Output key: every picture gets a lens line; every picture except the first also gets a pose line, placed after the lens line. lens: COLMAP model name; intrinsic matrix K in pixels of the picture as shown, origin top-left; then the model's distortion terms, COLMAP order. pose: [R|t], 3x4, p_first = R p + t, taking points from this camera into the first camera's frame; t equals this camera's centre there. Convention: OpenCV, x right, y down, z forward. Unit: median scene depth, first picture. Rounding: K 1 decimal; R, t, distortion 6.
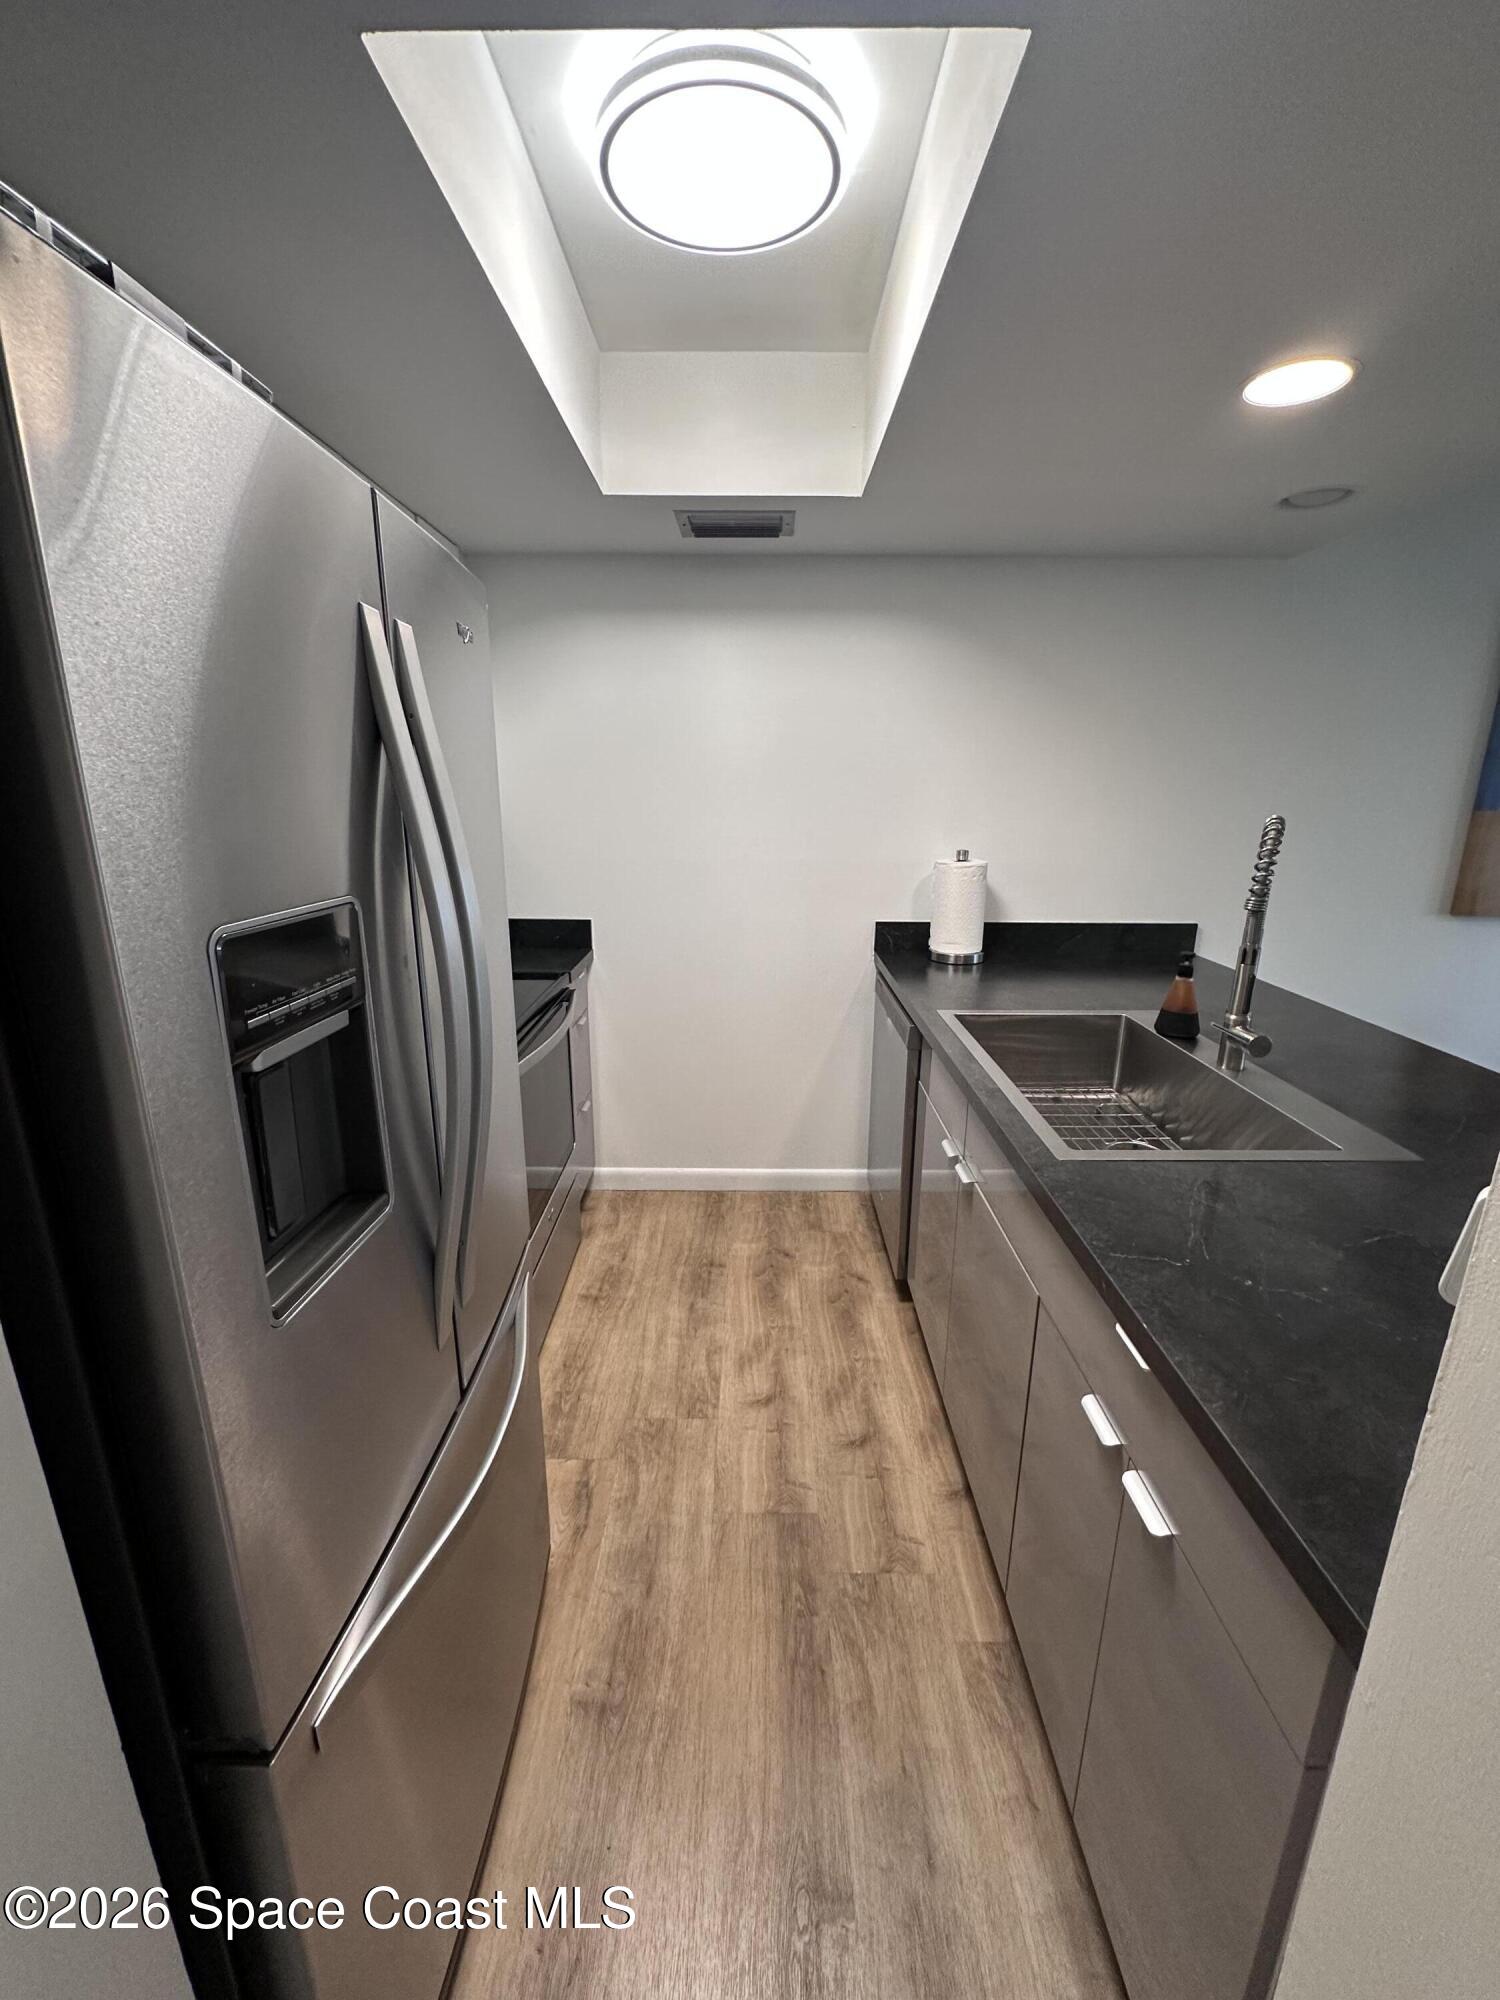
lens RADIAL K [[793.7, 0, 747.7], [0, 793.7, 1002.1], [0, 0, 1]] dist [-0.002885, -0.000112]
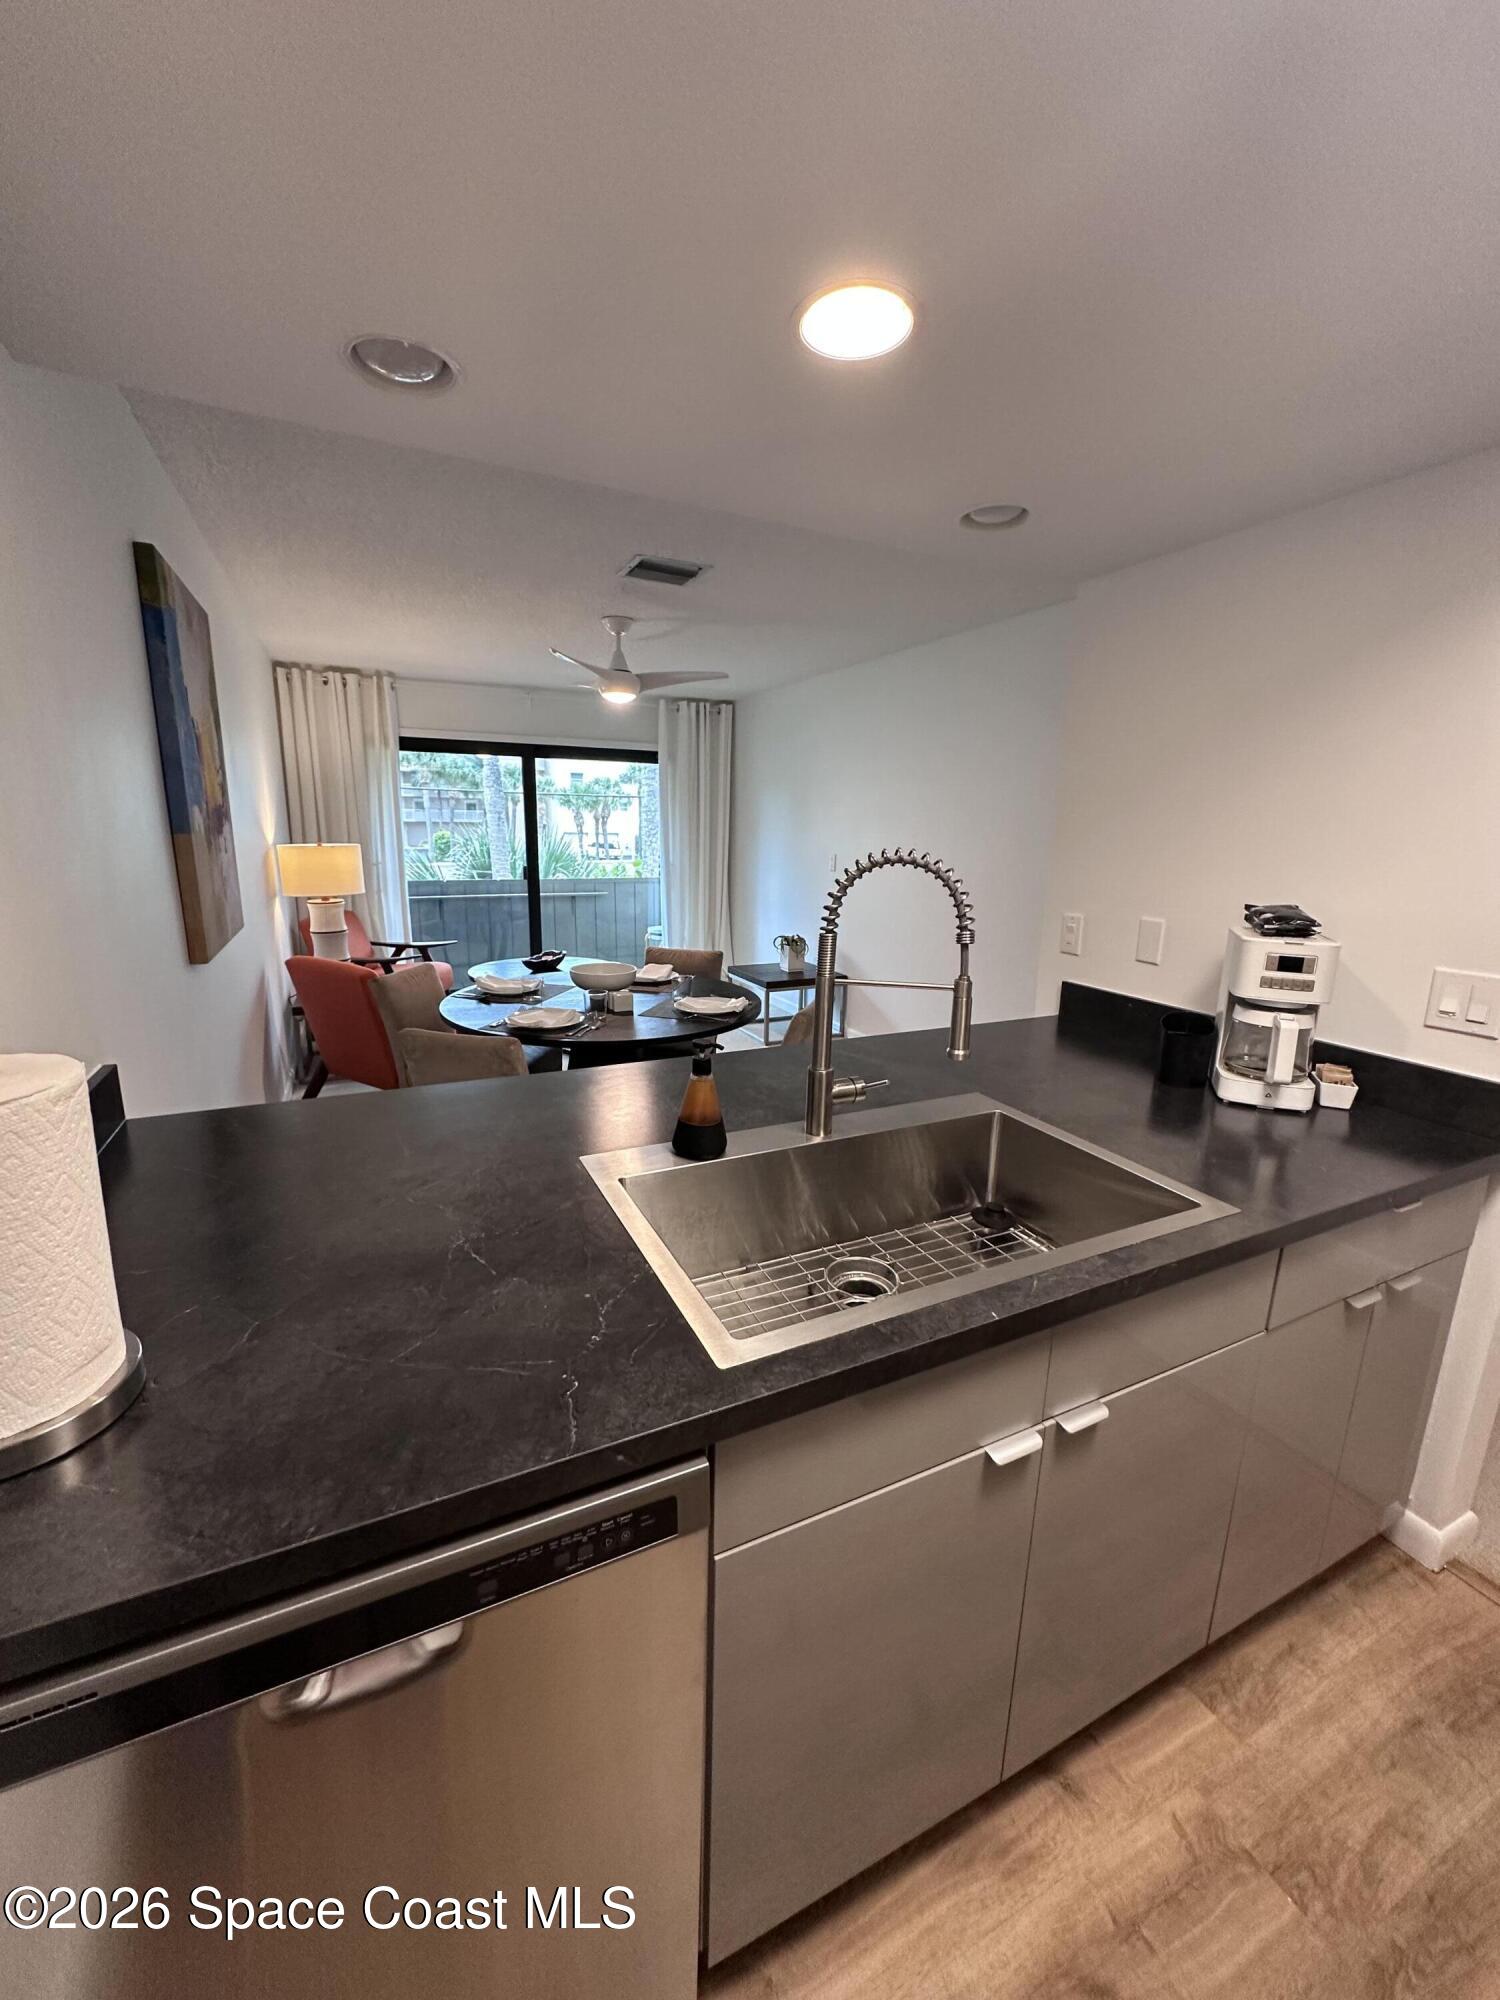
lens RADIAL K [[793.7, 0, 746.5], [0, 793.7, 1005.4], [0, 0, 1]] dist [-0.002885, -0.000112]
pose [[-0.445953, -0.207866, 0.870585, -0.093221], [0.206880, 0.922383, 0.326207, -0.360236], [-0.870820, 0.325579, -0.368336, 1.403913]]
